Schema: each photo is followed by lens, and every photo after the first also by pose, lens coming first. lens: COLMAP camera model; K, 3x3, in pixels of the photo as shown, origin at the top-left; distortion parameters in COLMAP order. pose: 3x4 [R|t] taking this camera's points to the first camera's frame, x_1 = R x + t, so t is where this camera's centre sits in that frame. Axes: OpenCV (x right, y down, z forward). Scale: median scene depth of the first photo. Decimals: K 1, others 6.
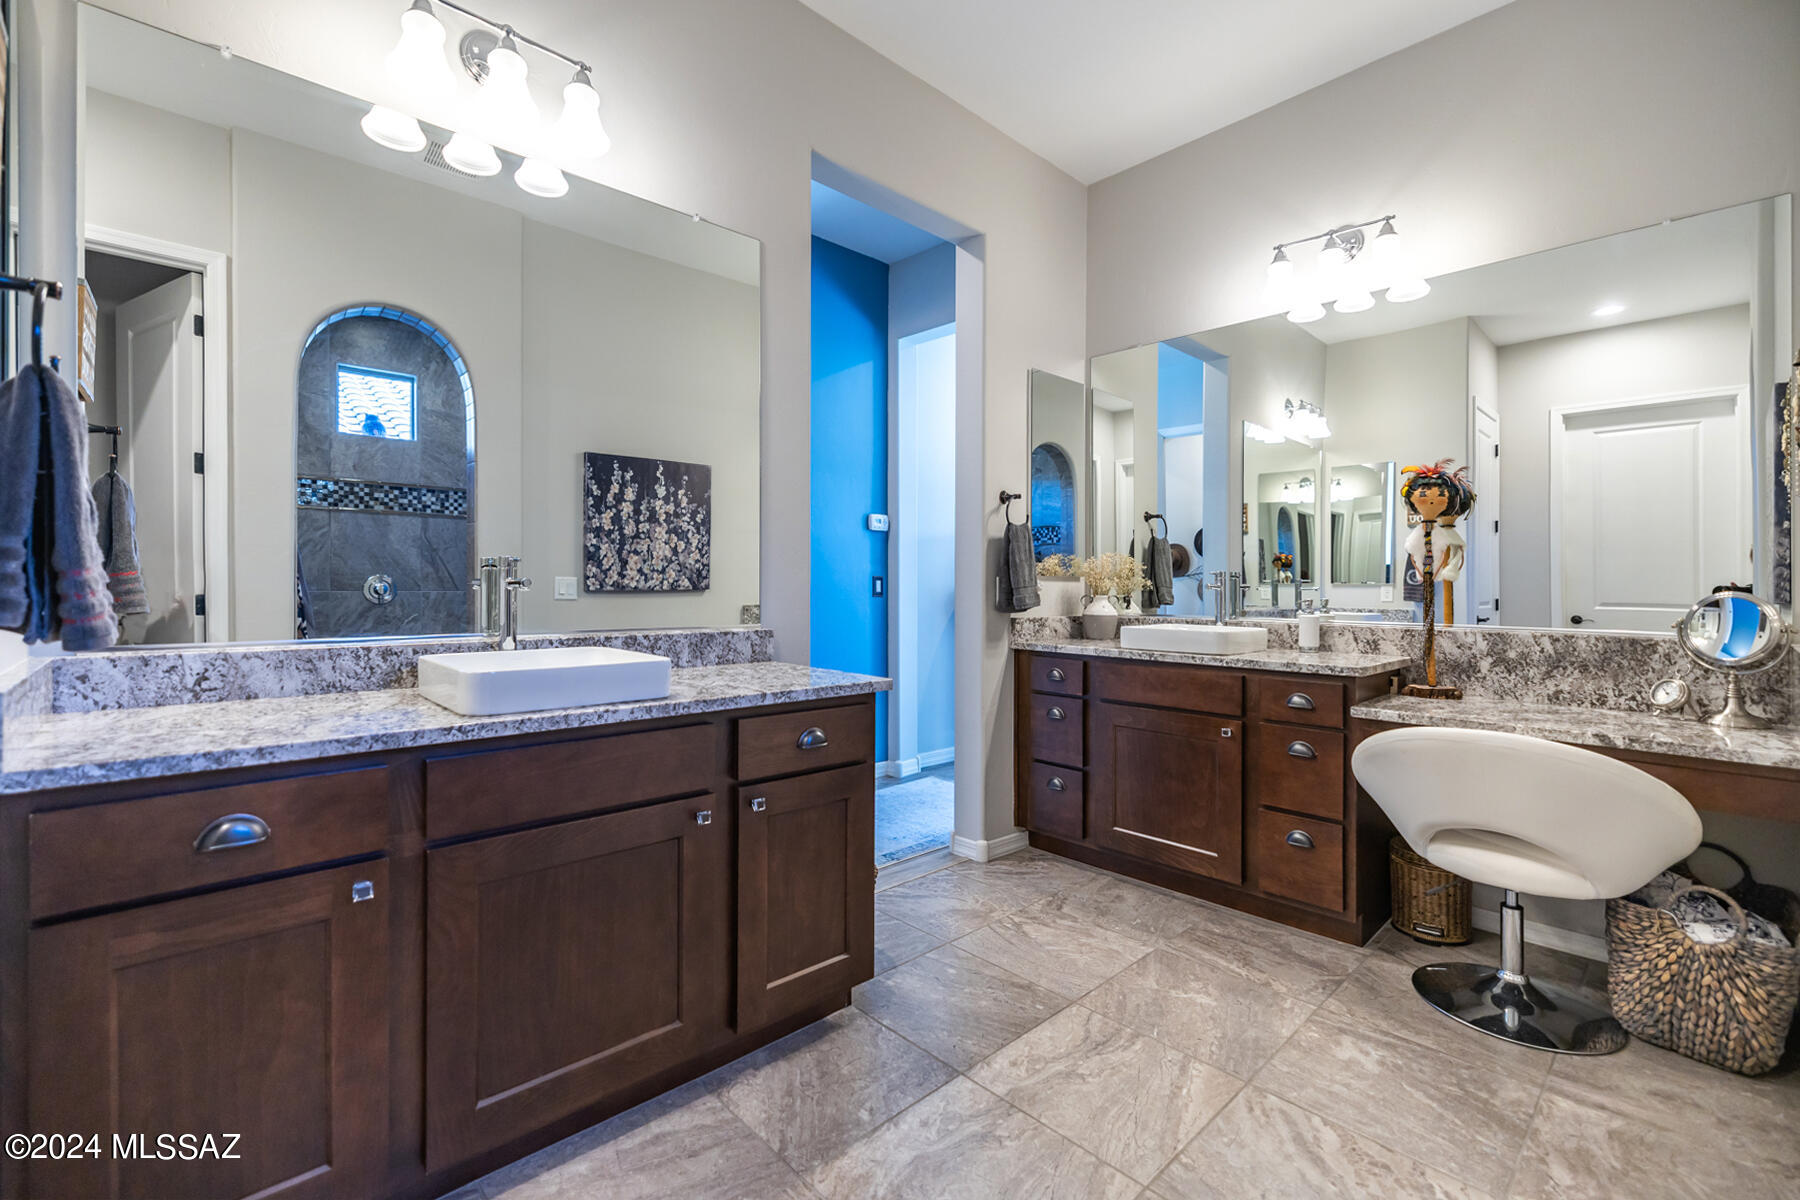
lens RADIAL K [[781.2, 0, 855.2], [0, 781.2, 582.5], [0, 0, 1]] dist [0.007897, -0.001404]
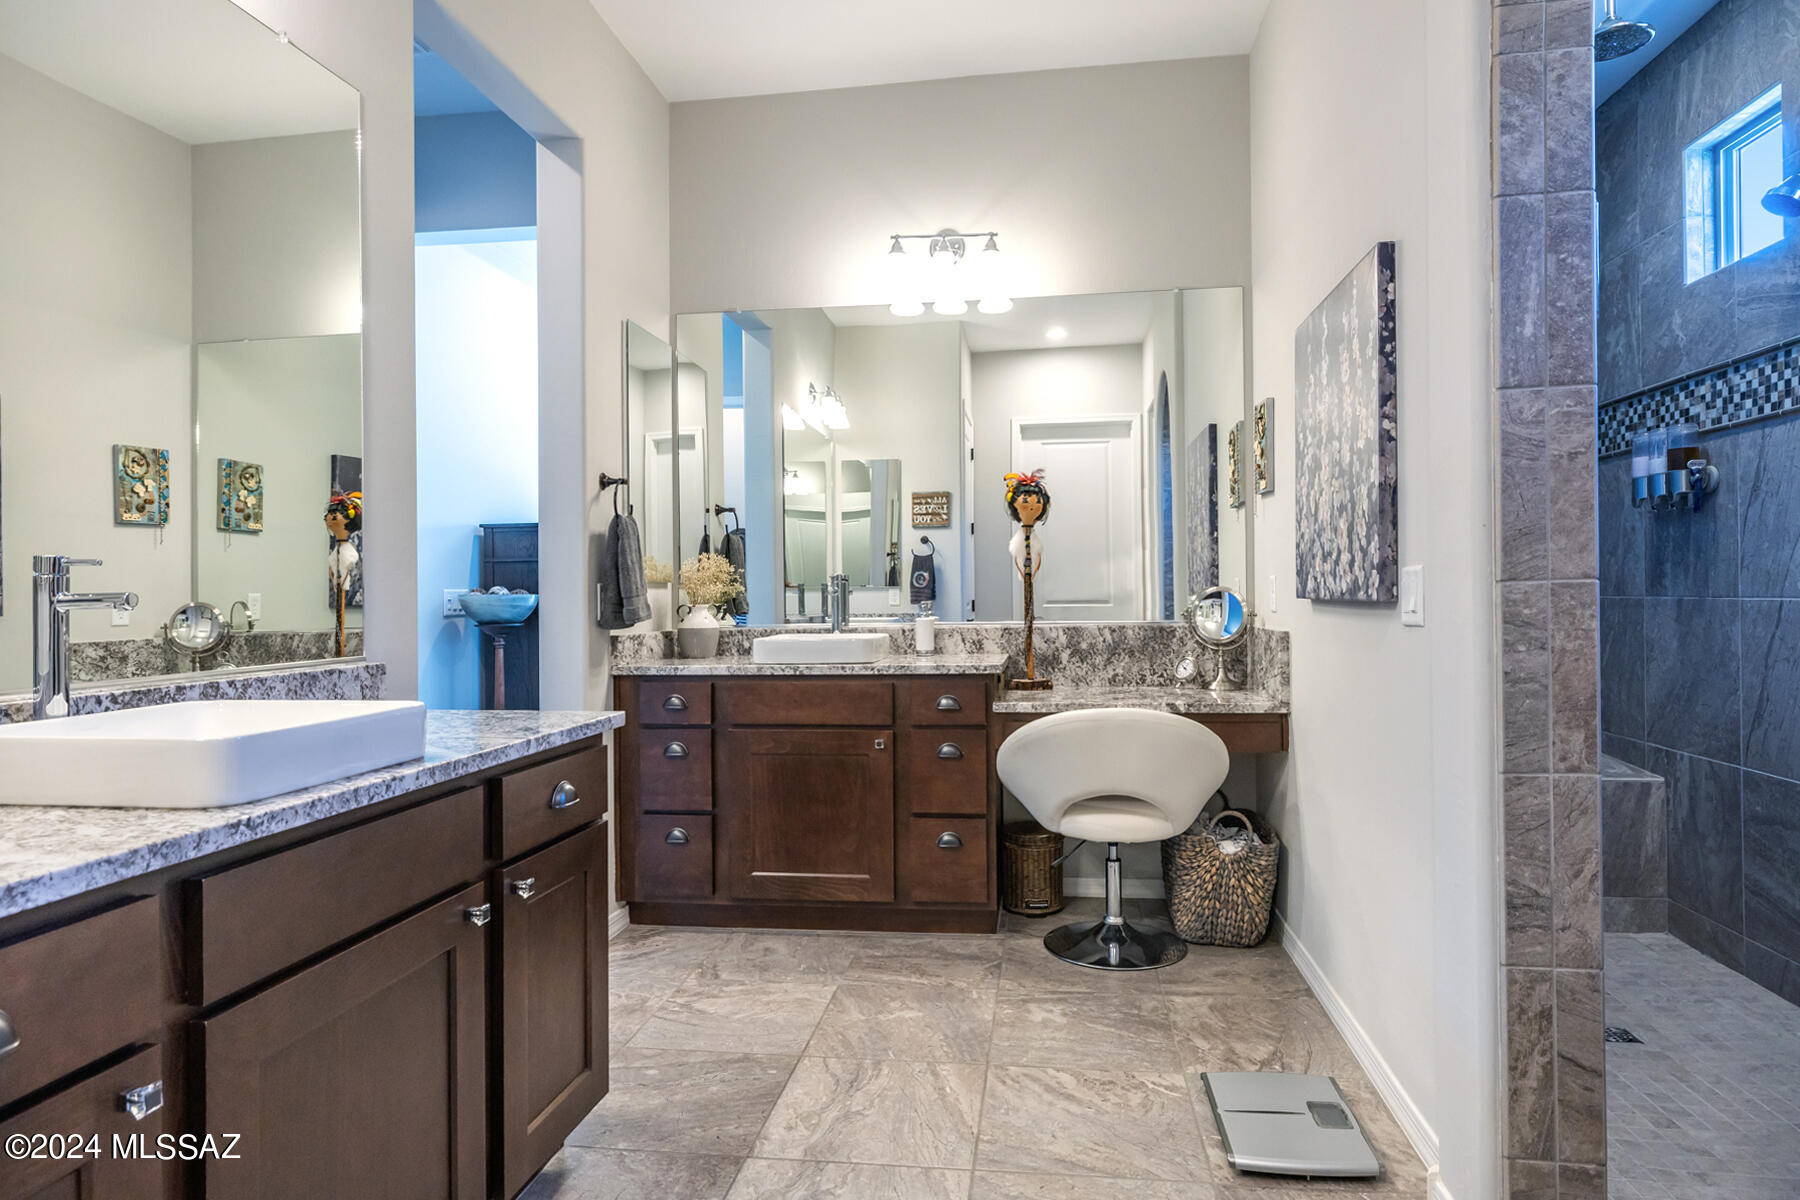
lens RADIAL K [[1079.3, 0, 902.6], [0, 1079.3, 593.3], [0, 0, 1]] dist [0.013924, -0.004148]
pose [[0.763661, -0.018870, 0.645342, -0.386239], [0.018594, 0.999801, 0.007232, 0.000311], [-0.645350, 0.006477, 0.763860, -0.020919]]
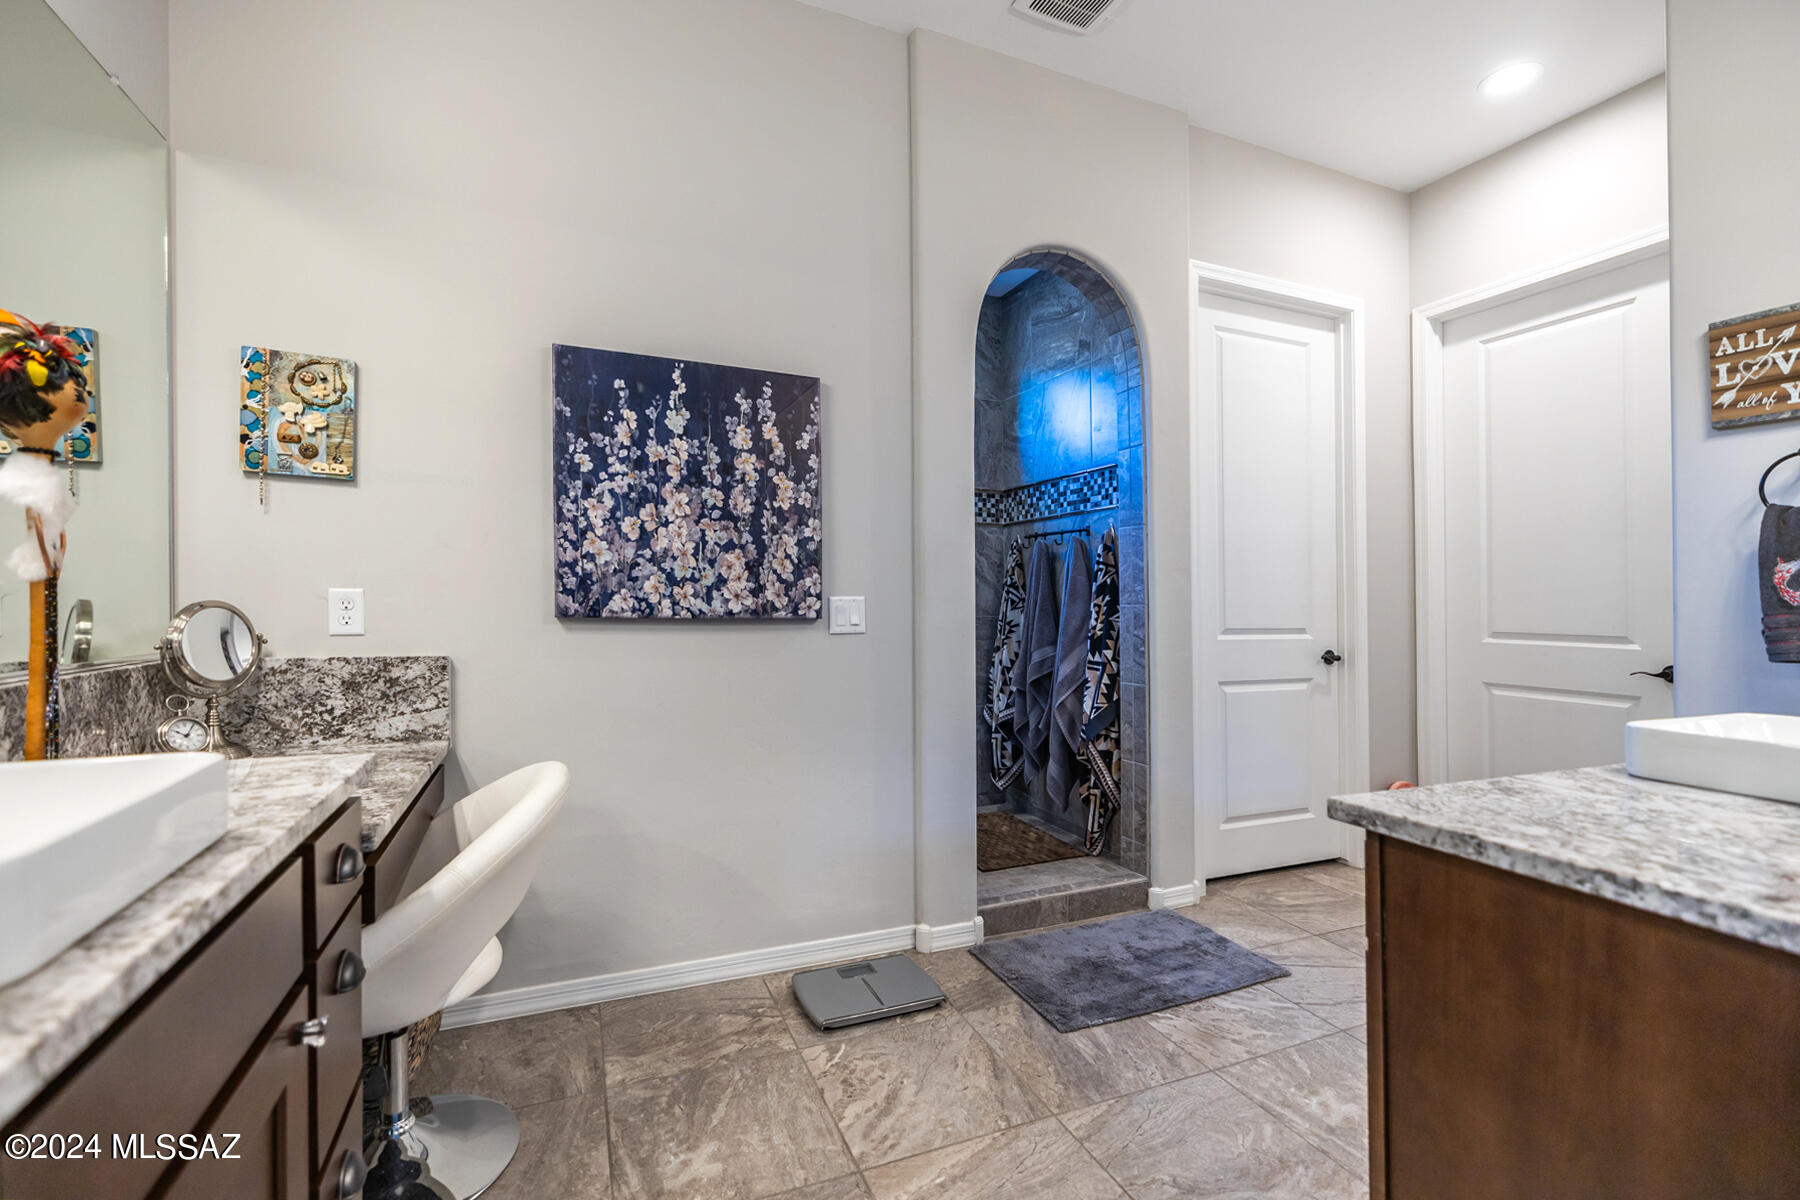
lens RADIAL K [[781.2, 0, 901.4], [0, 781.2, 603.9], [0, 0, 1]] dist [0.007897, -0.001404]
pose [[-0.950793, -0.026499, 0.308693, 0.155196], [-0.027399, 0.999624, 0.001420, -0.002230], [-0.308614, -0.007108, -0.951161, 1.412502]]
